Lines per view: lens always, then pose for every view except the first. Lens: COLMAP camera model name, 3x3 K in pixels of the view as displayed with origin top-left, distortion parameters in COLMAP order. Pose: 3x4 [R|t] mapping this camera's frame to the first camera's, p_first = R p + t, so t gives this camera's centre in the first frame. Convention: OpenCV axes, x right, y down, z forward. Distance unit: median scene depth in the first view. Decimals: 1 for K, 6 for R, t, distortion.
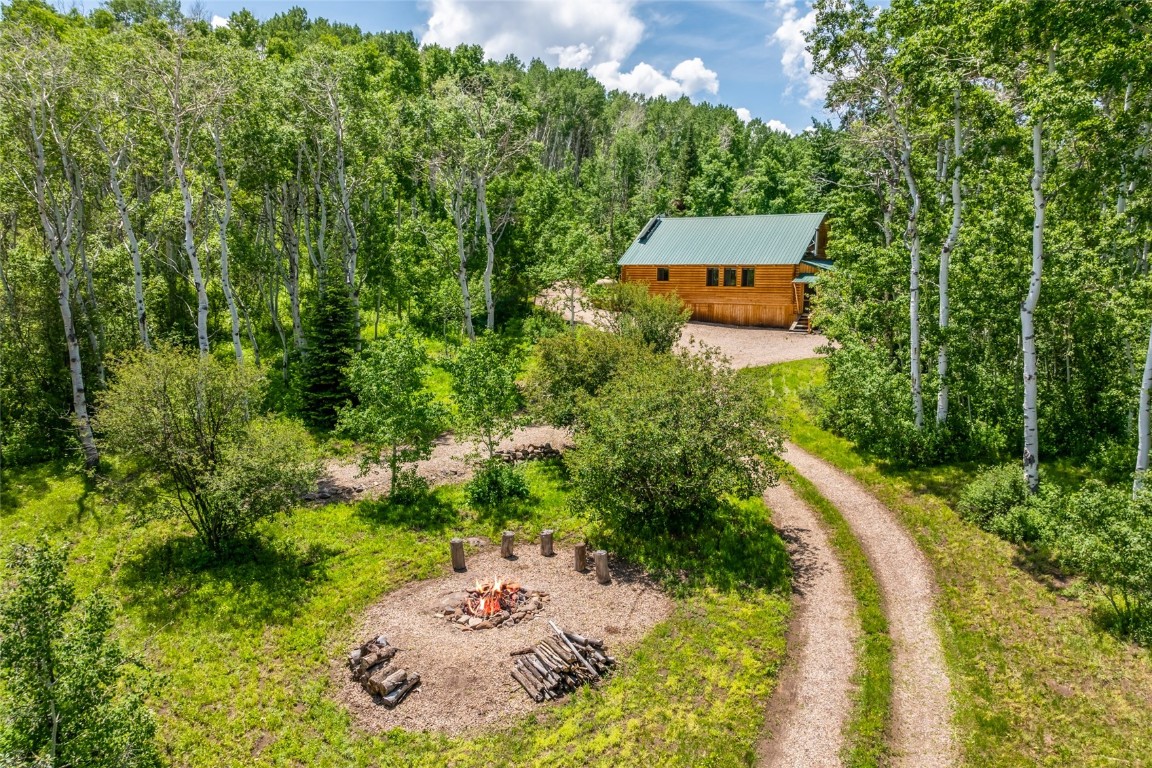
lens RADIAL K [[847.5, 0, 577.7], [0, 847.5, 421.5], [0, 0, 1]] dist [-0.048806, -0.000197]
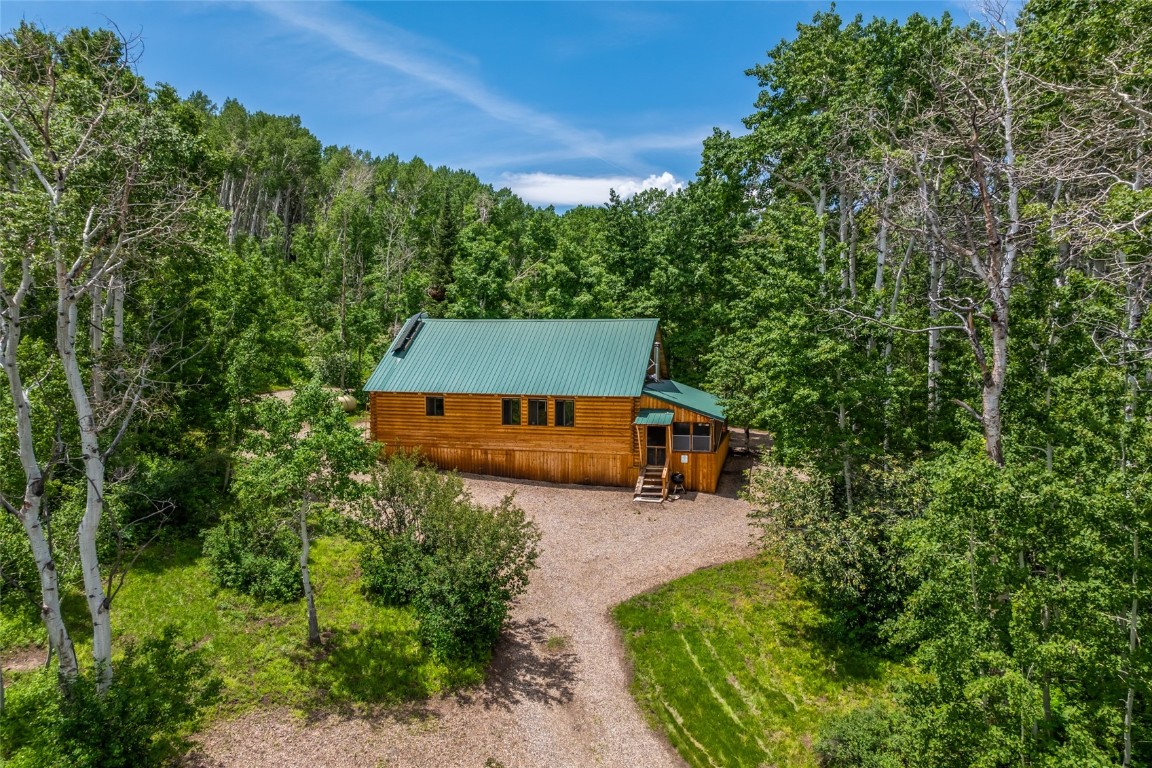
lens RADIAL K [[830.3, 0, 609.9], [0, 830.3, 402.3], [0, 0, 1]] dist [-0.049381, 0.001396]
pose [[0.930472, -0.025992, 0.365440, -0.009613], [0.059580, 0.994937, -0.080934, -0.108013], [-0.361486, 0.097080, 0.927310, 0.316870]]
